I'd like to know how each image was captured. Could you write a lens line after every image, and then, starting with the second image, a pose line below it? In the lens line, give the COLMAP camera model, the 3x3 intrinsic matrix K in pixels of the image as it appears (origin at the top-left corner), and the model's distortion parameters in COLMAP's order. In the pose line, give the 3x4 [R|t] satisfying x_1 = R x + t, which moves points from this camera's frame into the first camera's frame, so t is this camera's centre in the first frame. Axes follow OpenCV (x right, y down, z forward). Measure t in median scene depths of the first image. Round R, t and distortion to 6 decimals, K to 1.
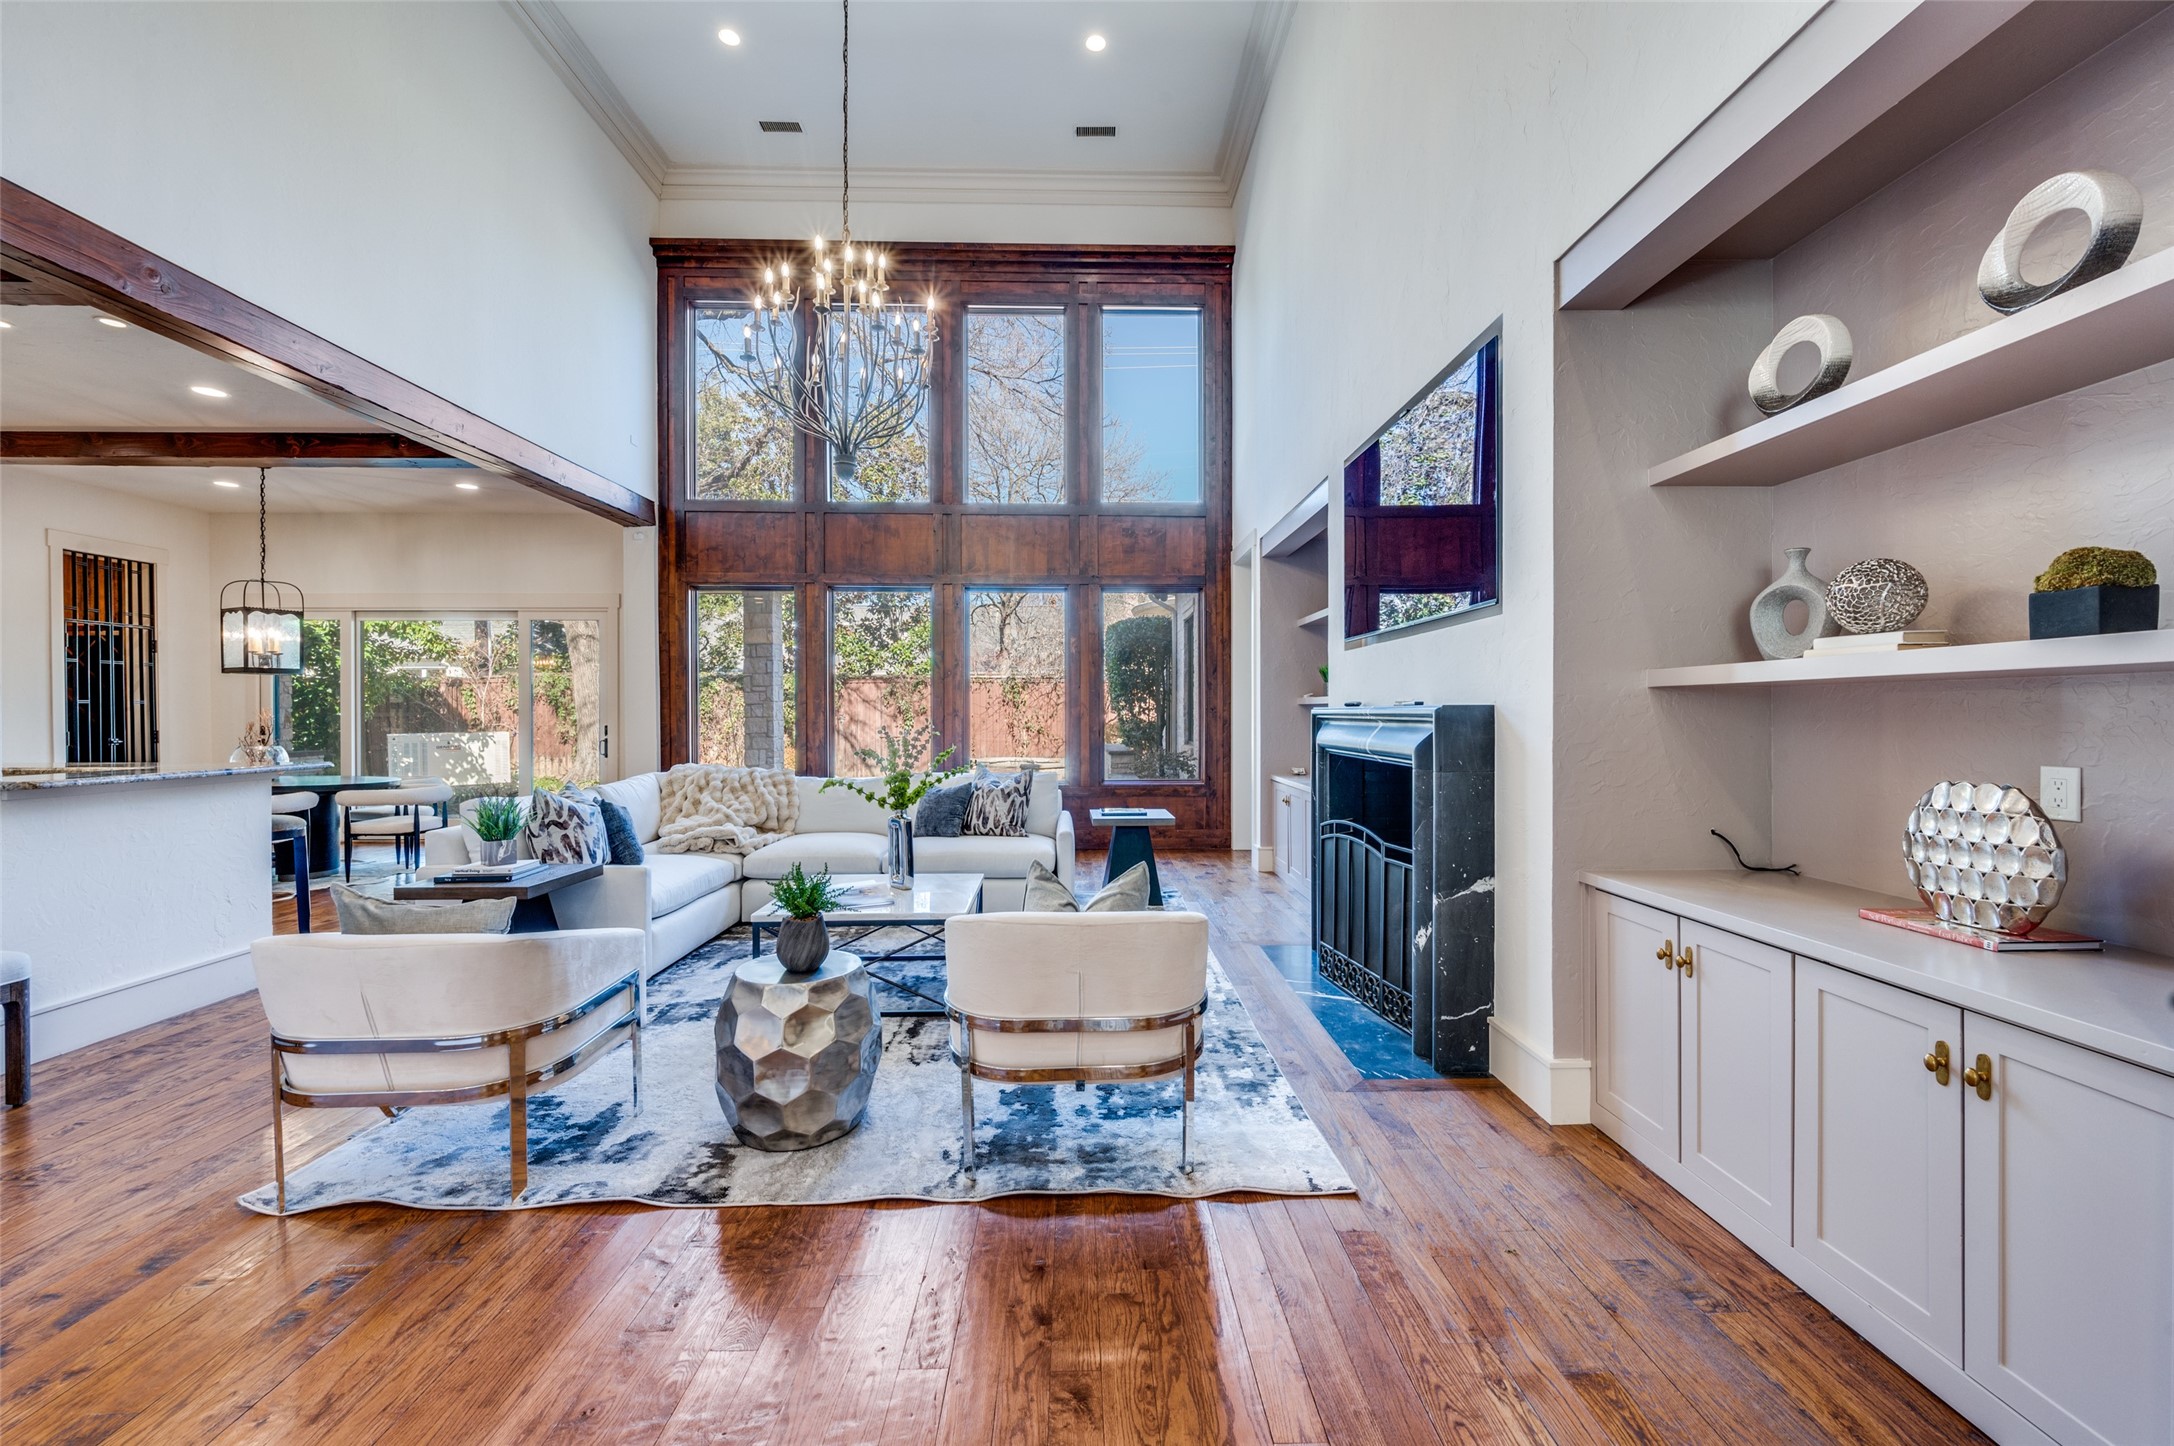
lens RADIAL K [[870.7, 0, 1093.3], [0, 870.7, 717.3], [0, 0, 1]] dist [-0.002601, -0.000253]
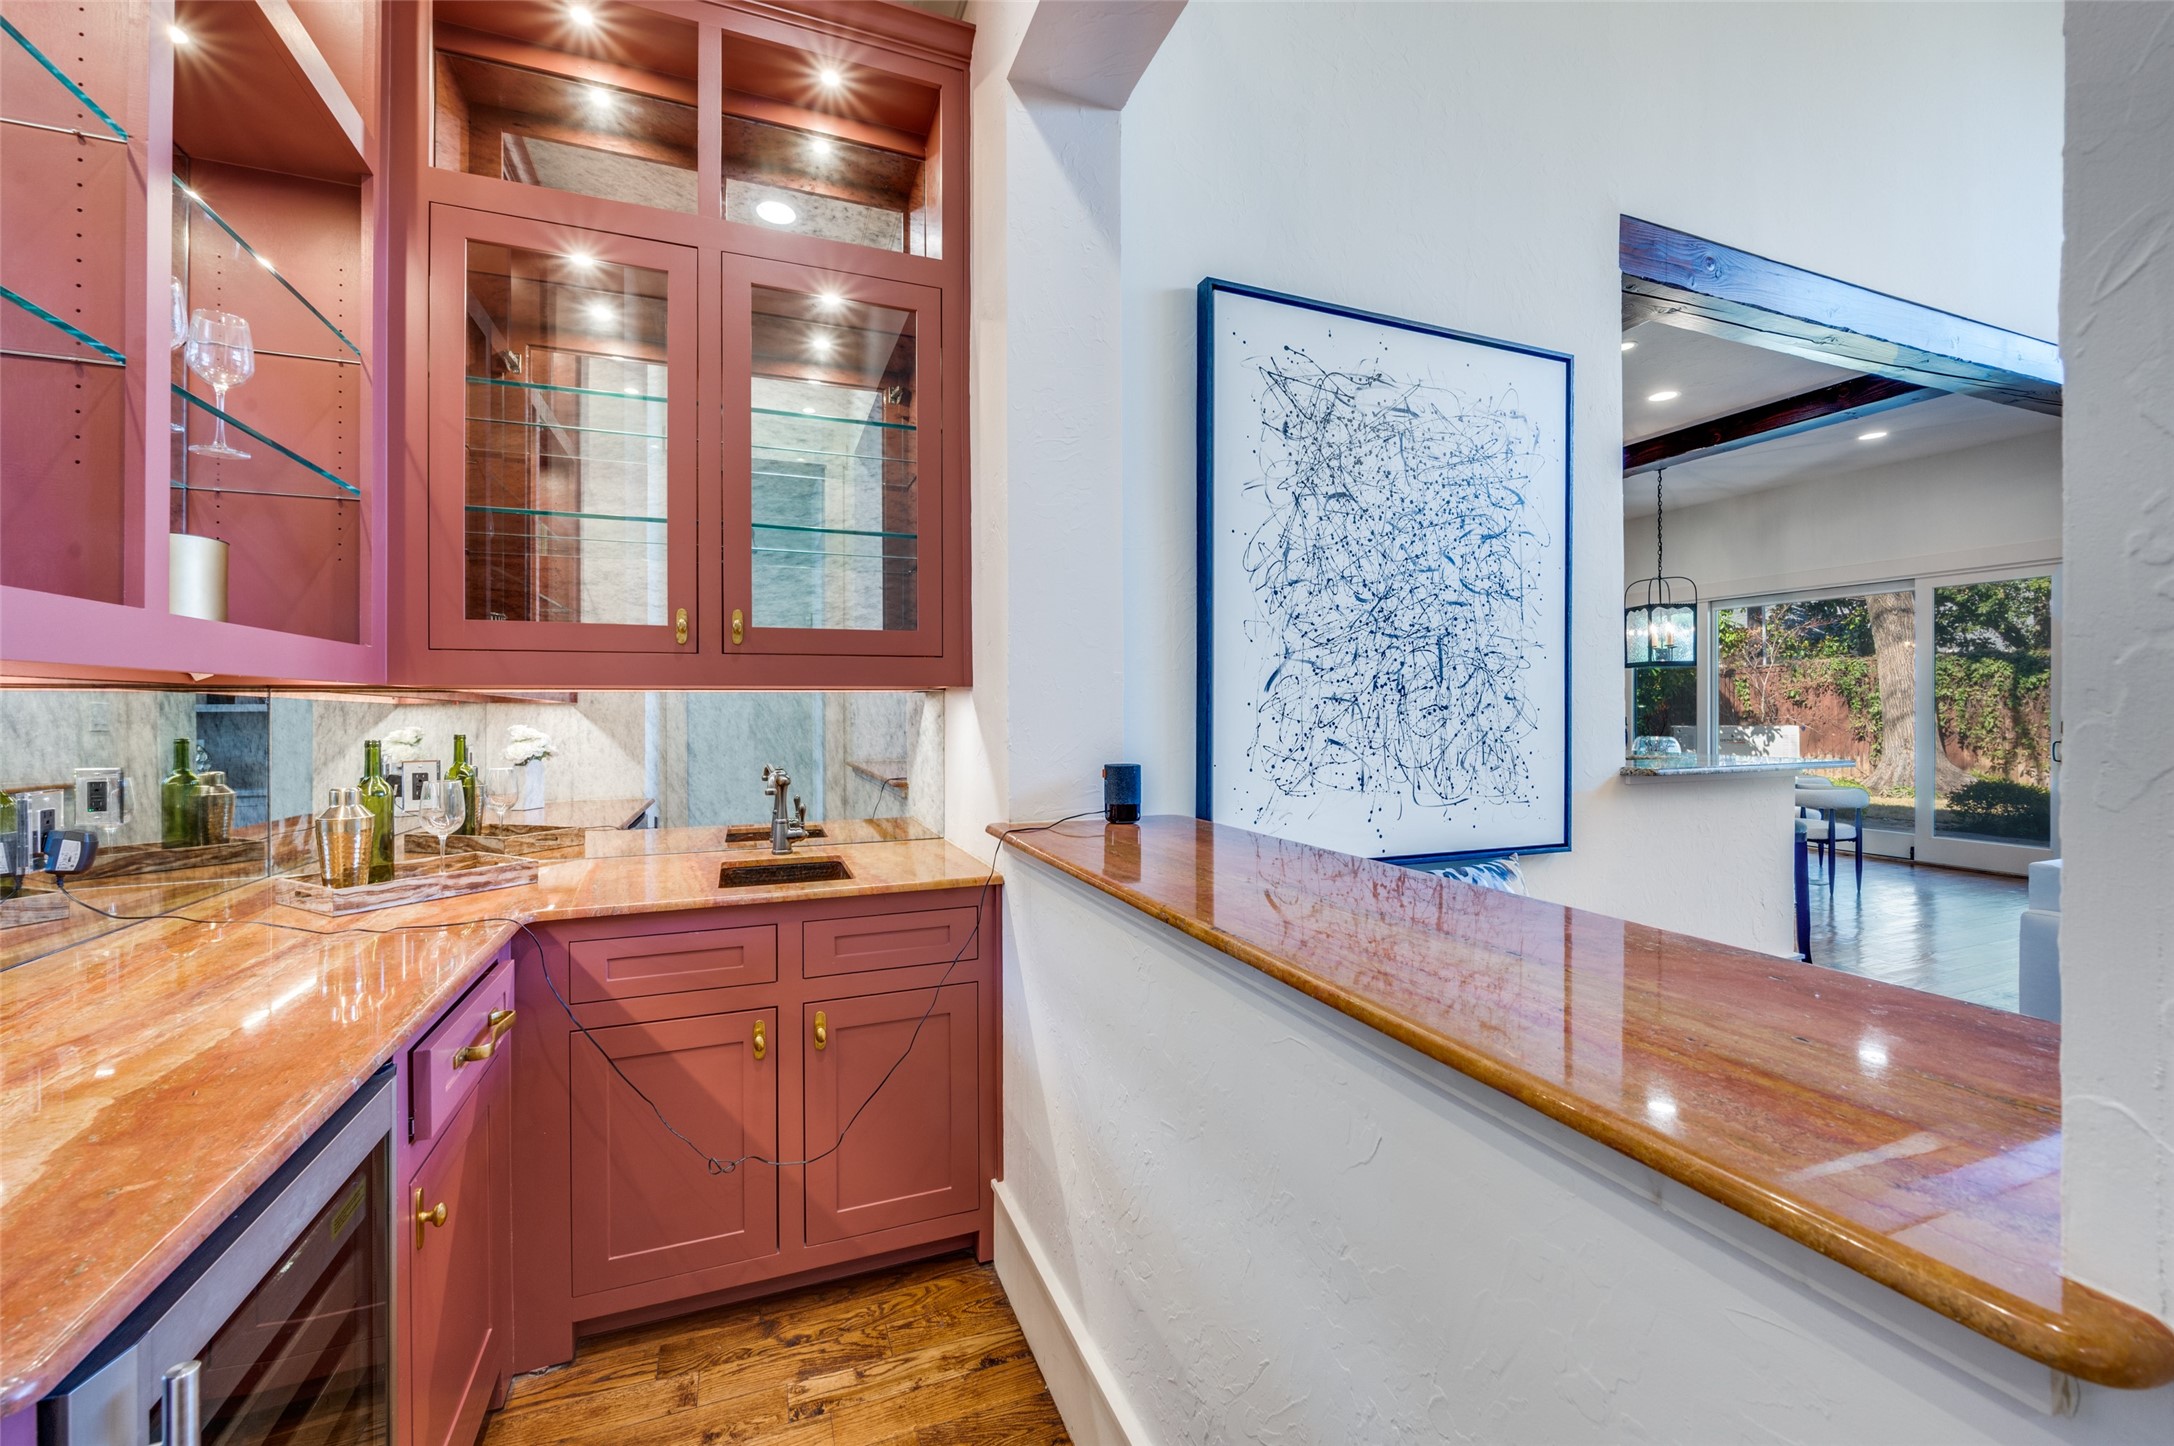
lens RADIAL K [[870.7, 0, 1091.9], [0, 870.7, 713.0], [0, 0, 1]] dist [-0.002601, -0.000253]
pose [[0.348375, 0.007386, -0.937326, -0.190033], [-0.003333, 0.999972, 0.006641, 0.000501], [0.937349, 0.000810, 0.348390, -0.005233]]
